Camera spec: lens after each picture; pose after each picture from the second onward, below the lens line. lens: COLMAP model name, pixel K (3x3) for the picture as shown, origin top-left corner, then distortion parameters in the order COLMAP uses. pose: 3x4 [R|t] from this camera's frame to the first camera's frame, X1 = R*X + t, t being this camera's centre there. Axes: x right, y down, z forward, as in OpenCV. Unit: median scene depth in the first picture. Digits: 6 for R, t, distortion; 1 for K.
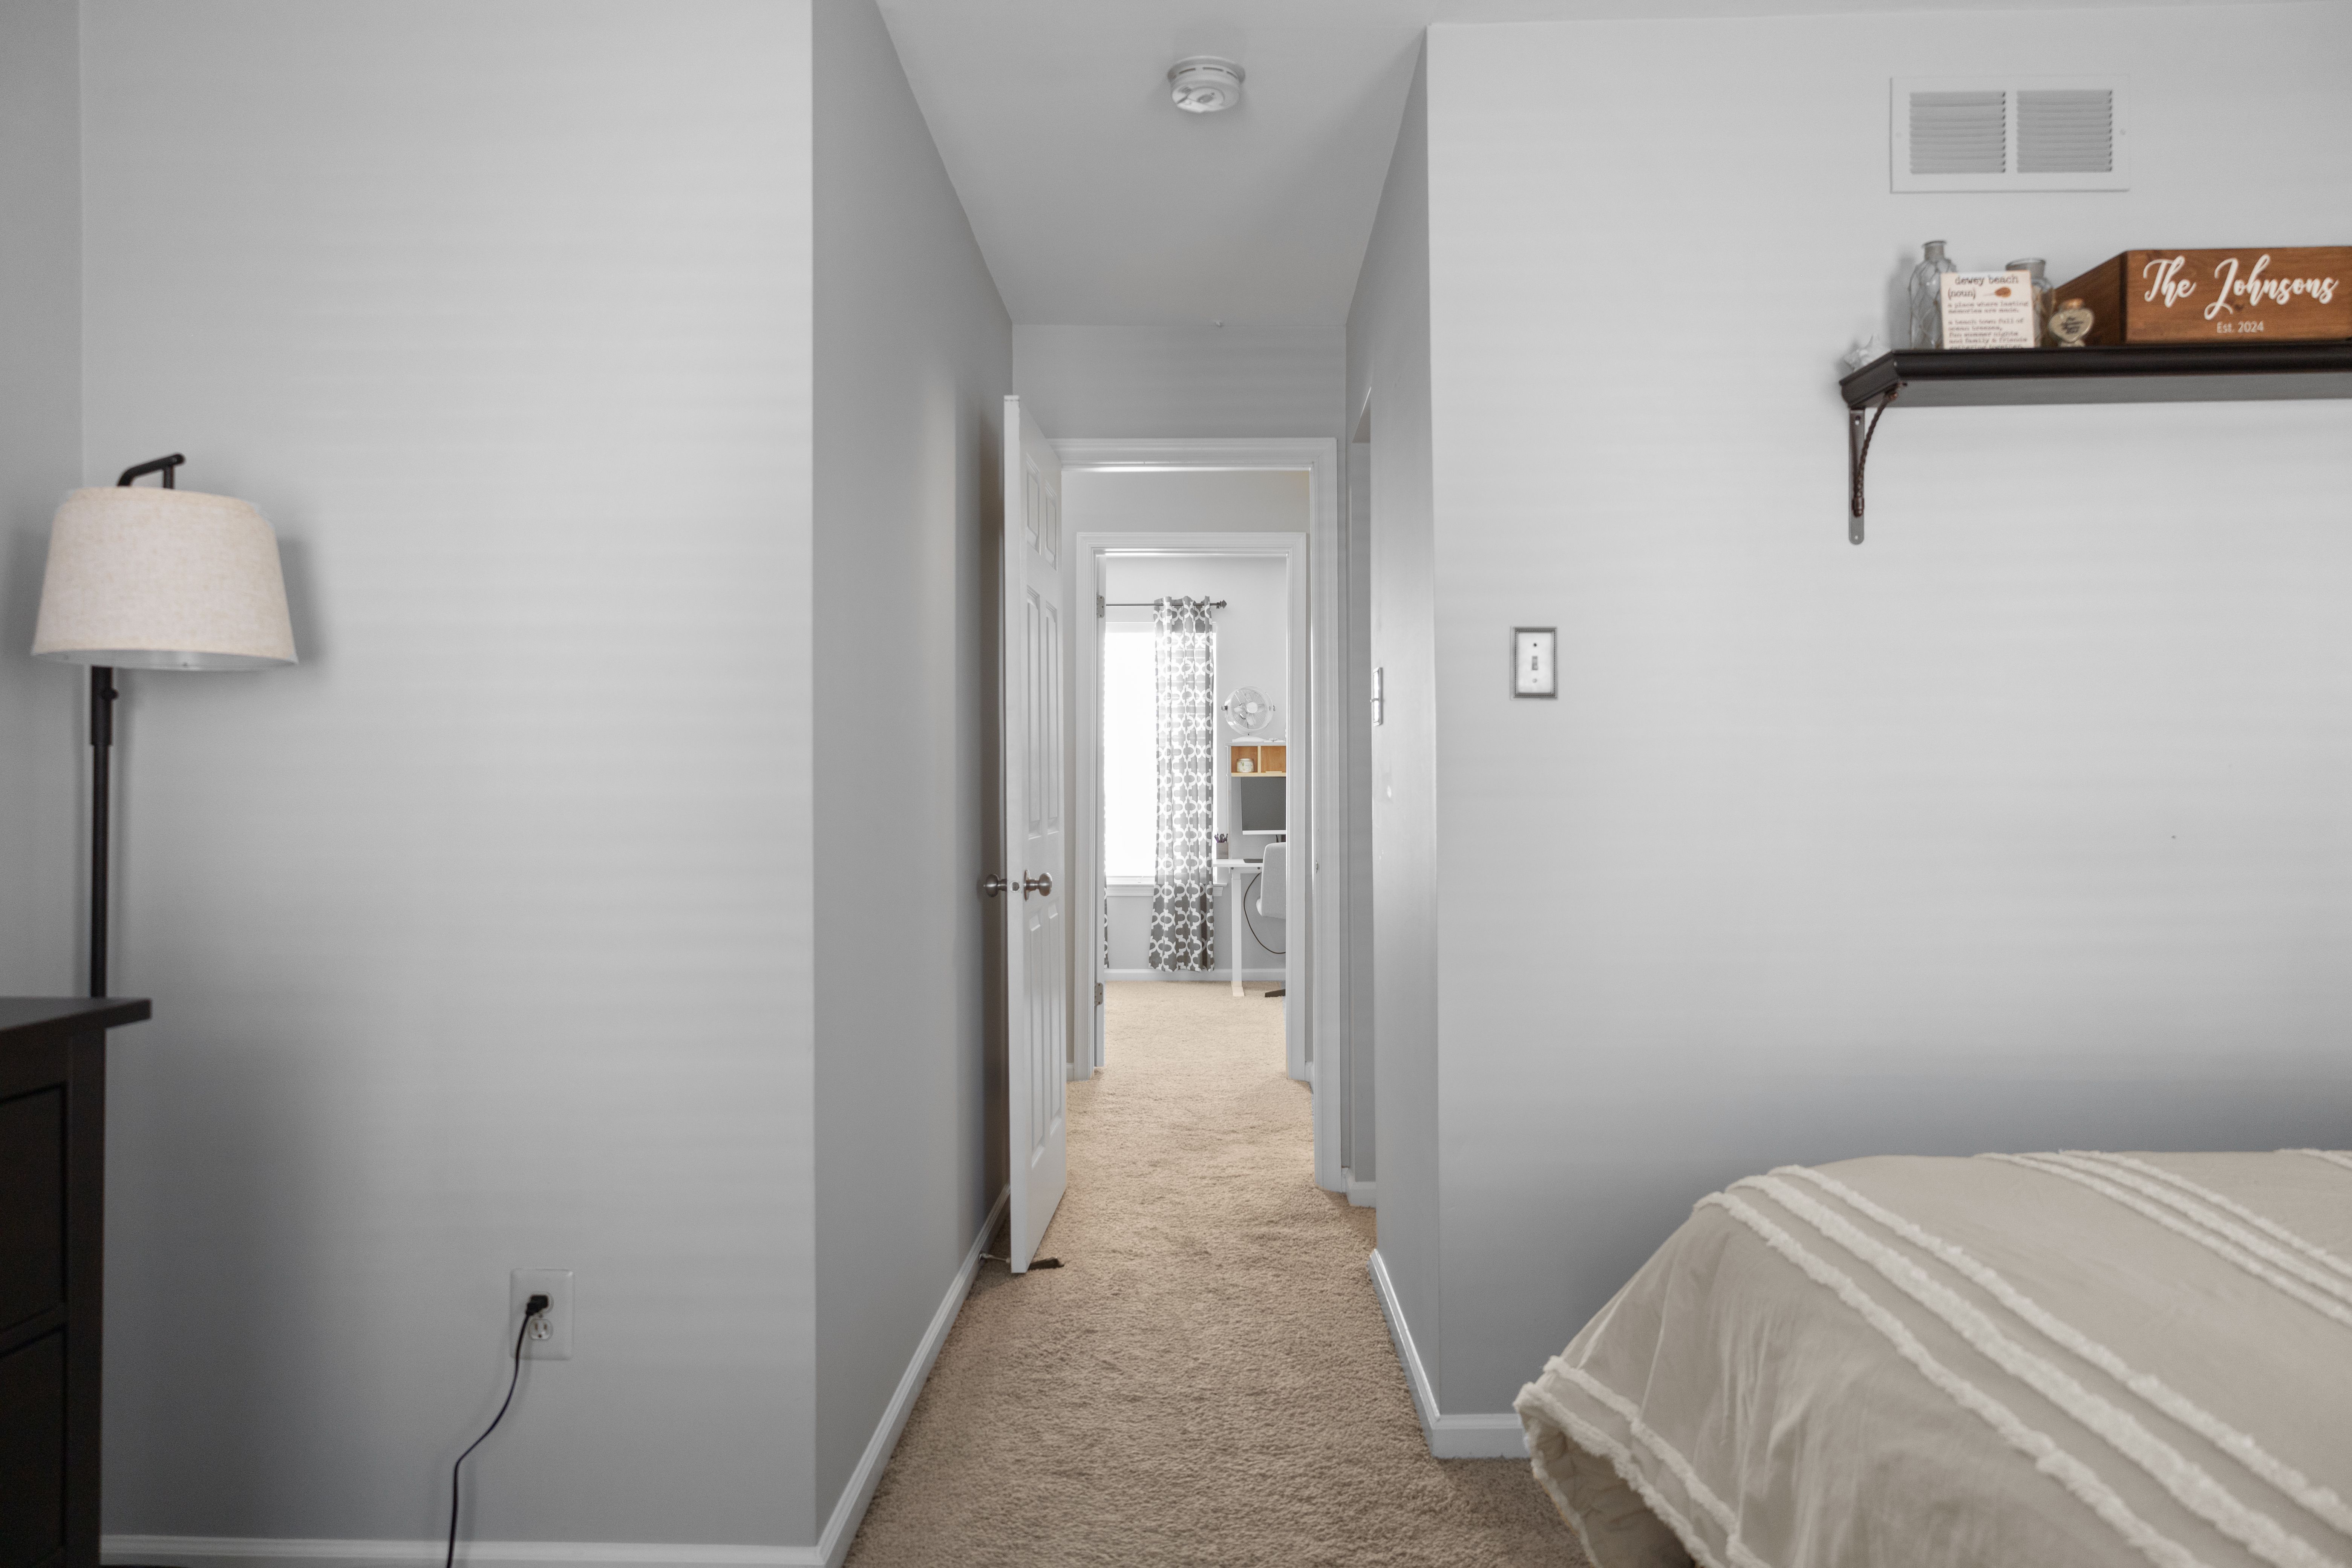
lens RADIAL K [[1523.7, 0, 1163.2], [0, 1523.7, 789.8], [0, 0, 1]] dist [-0.005107, 0.002943]
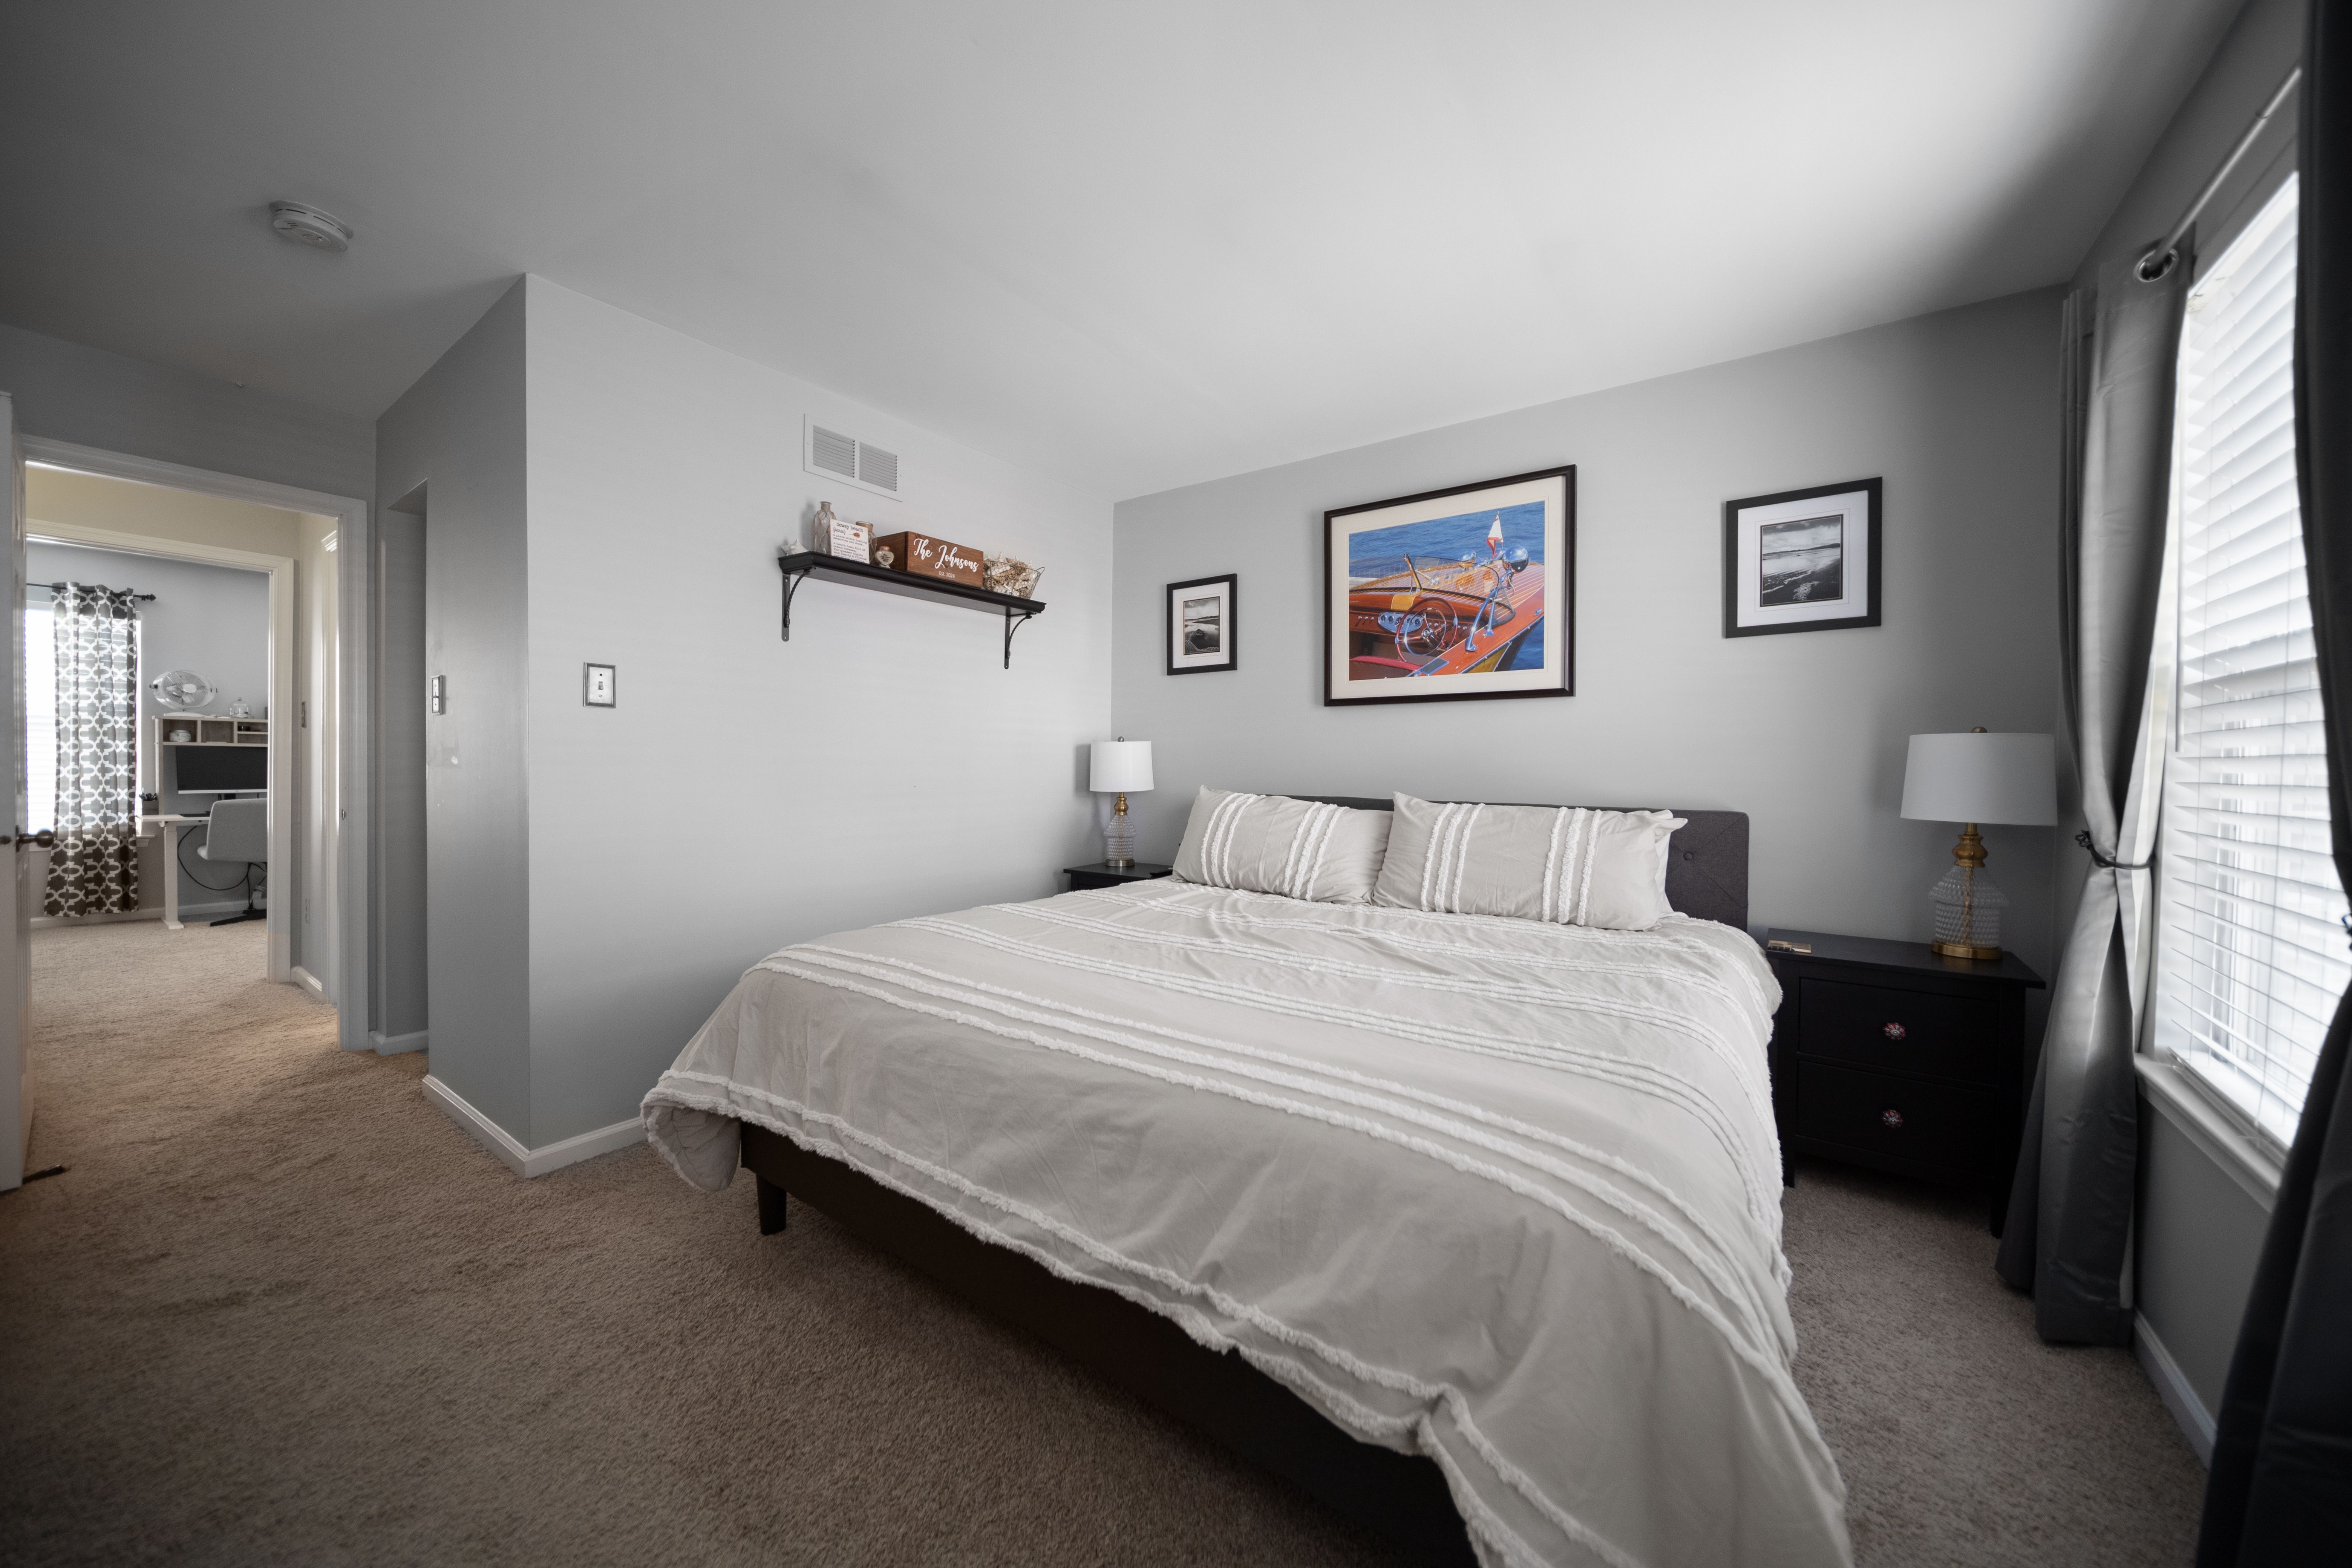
lens RADIAL K [[829.6, 0, 1172.5], [0, 829.6, 778.0], [0, 0, 1]] dist [-0.001212, -0.000520]
pose [[0.568280, -0.000268, 0.822835, -0.111732], [-0.013300, 0.999866, 0.009511, 0.001261], [-0.822728, -0.016349, 0.568201, -0.032312]]
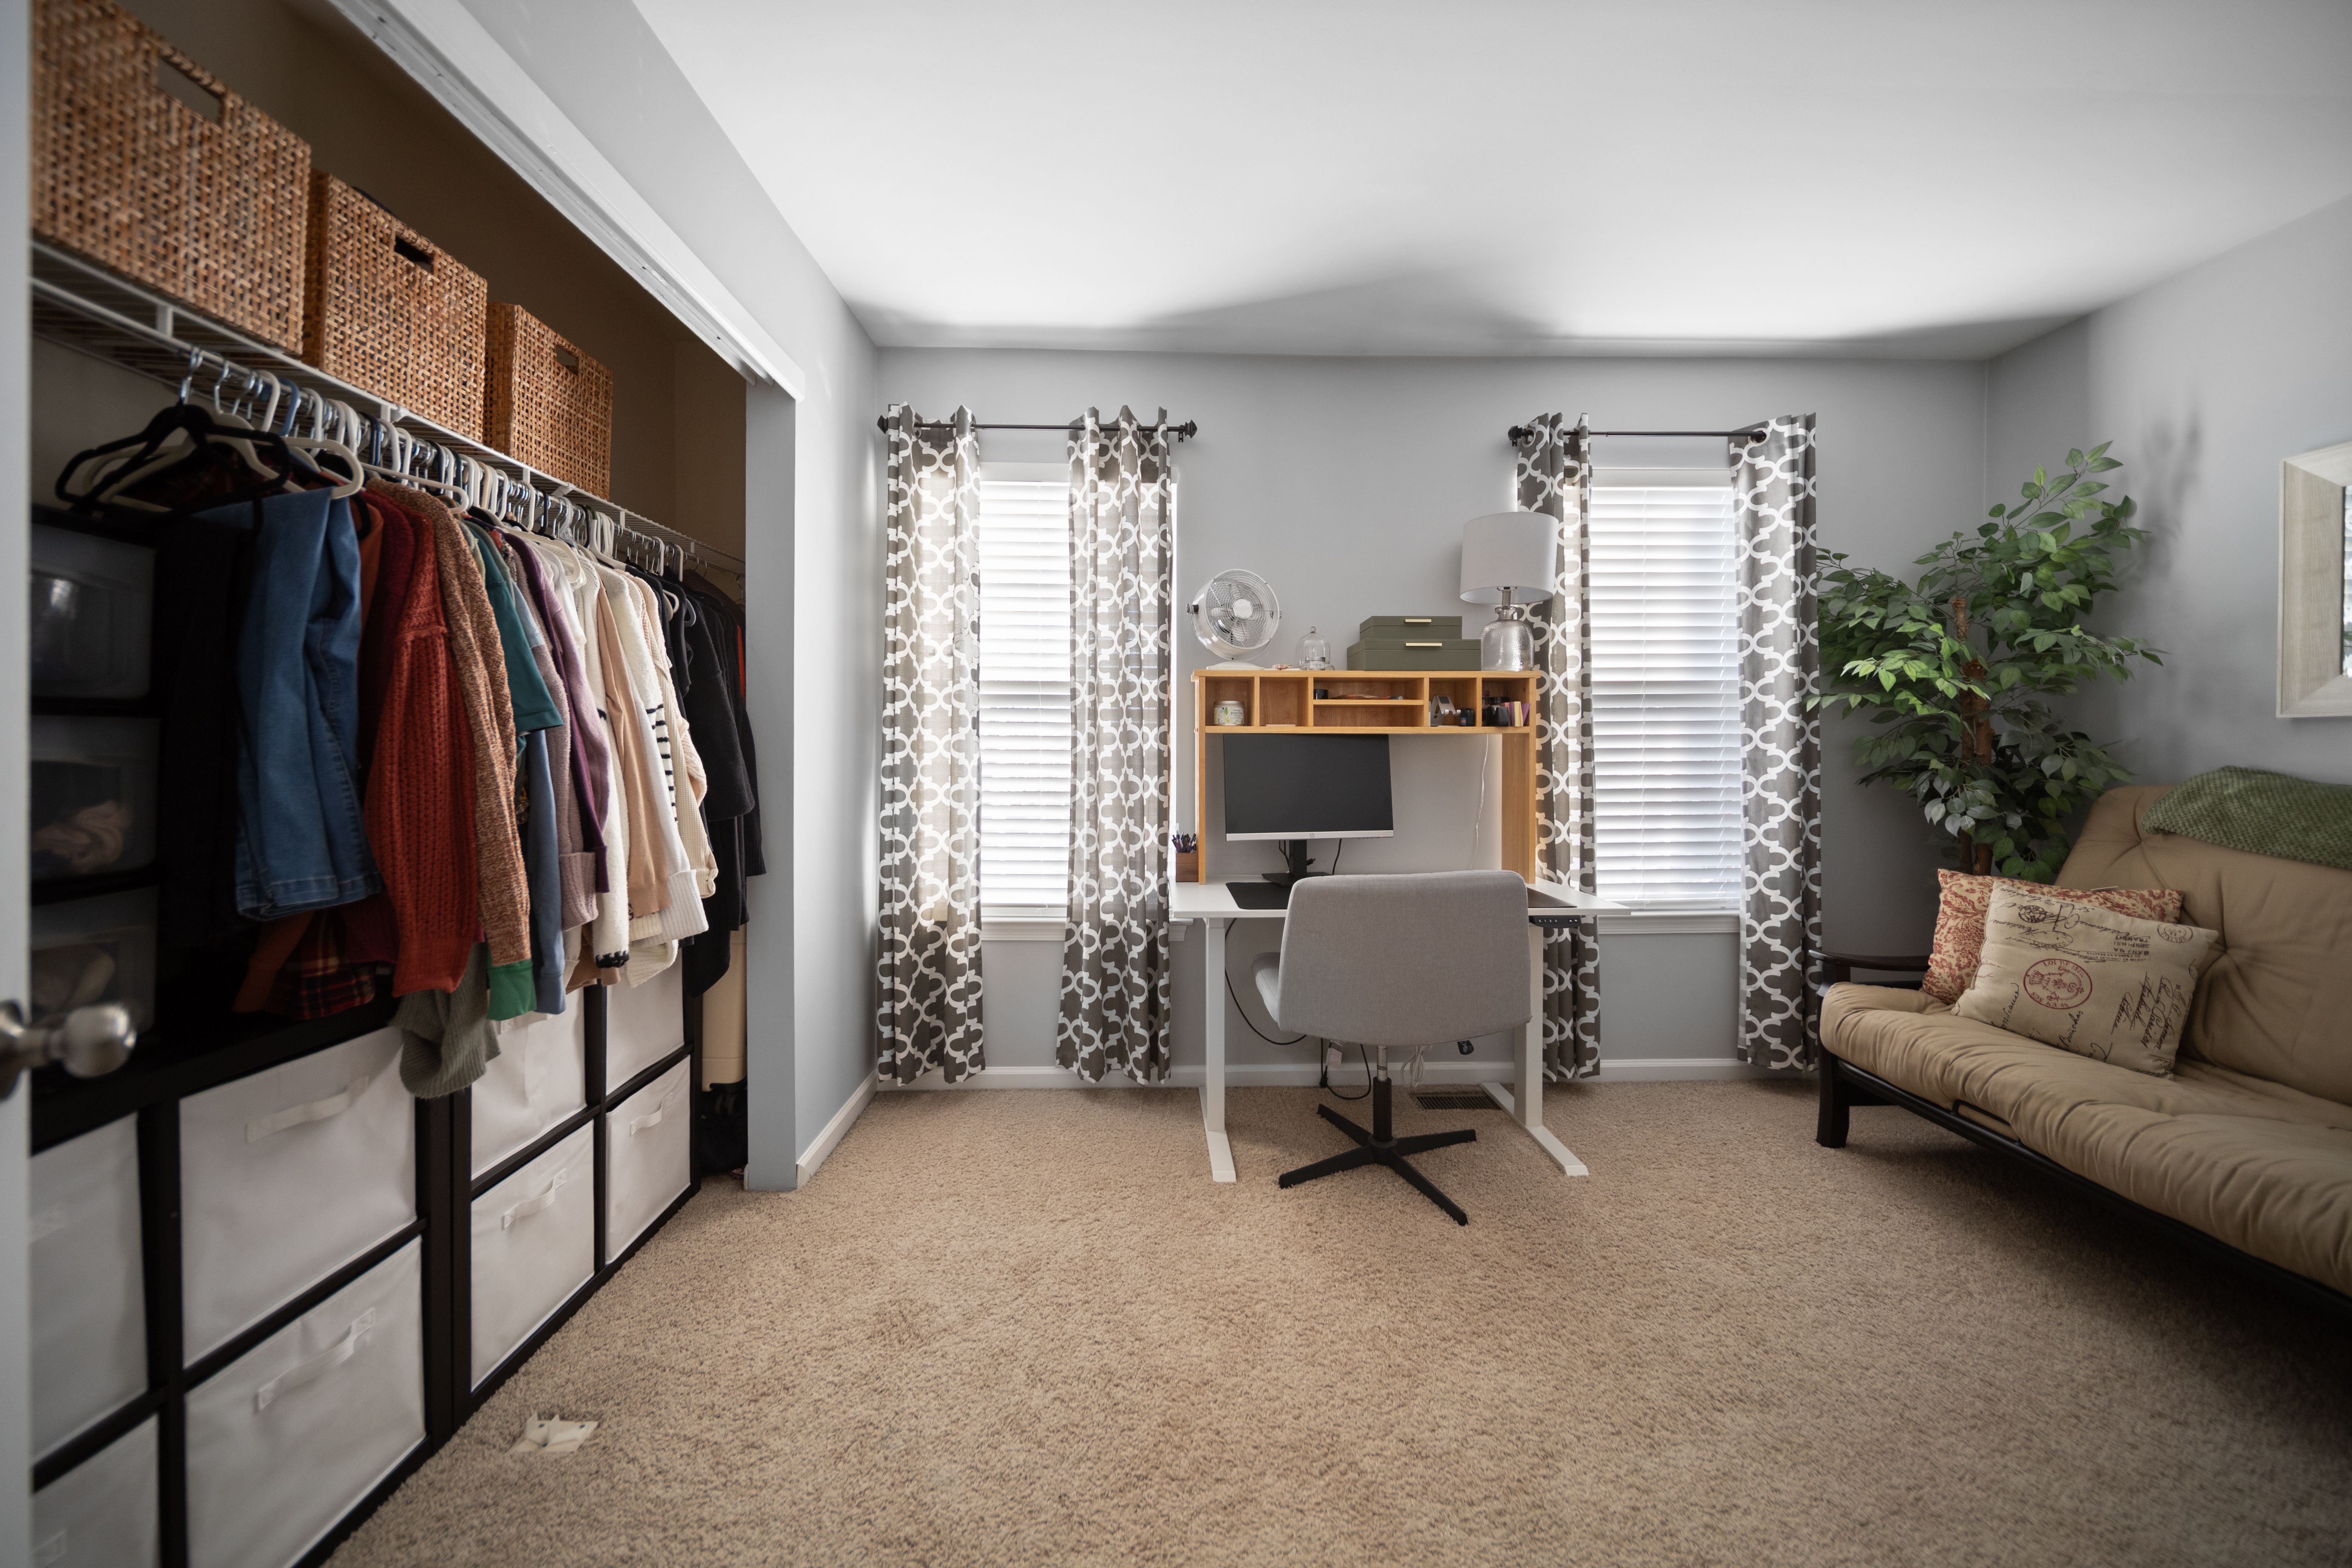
lens RADIAL K [[829.6, 0, 1168.5], [0, 829.6, 760.7], [0, 0, 1]] dist [-0.001212, -0.000520]
pose [[0.998099, 0.006381, 0.061307, 0.038932], [-0.006971, 0.999931, 0.009414, -0.004387], [-0.061242, -0.009823, 0.998075, 2.054022]]
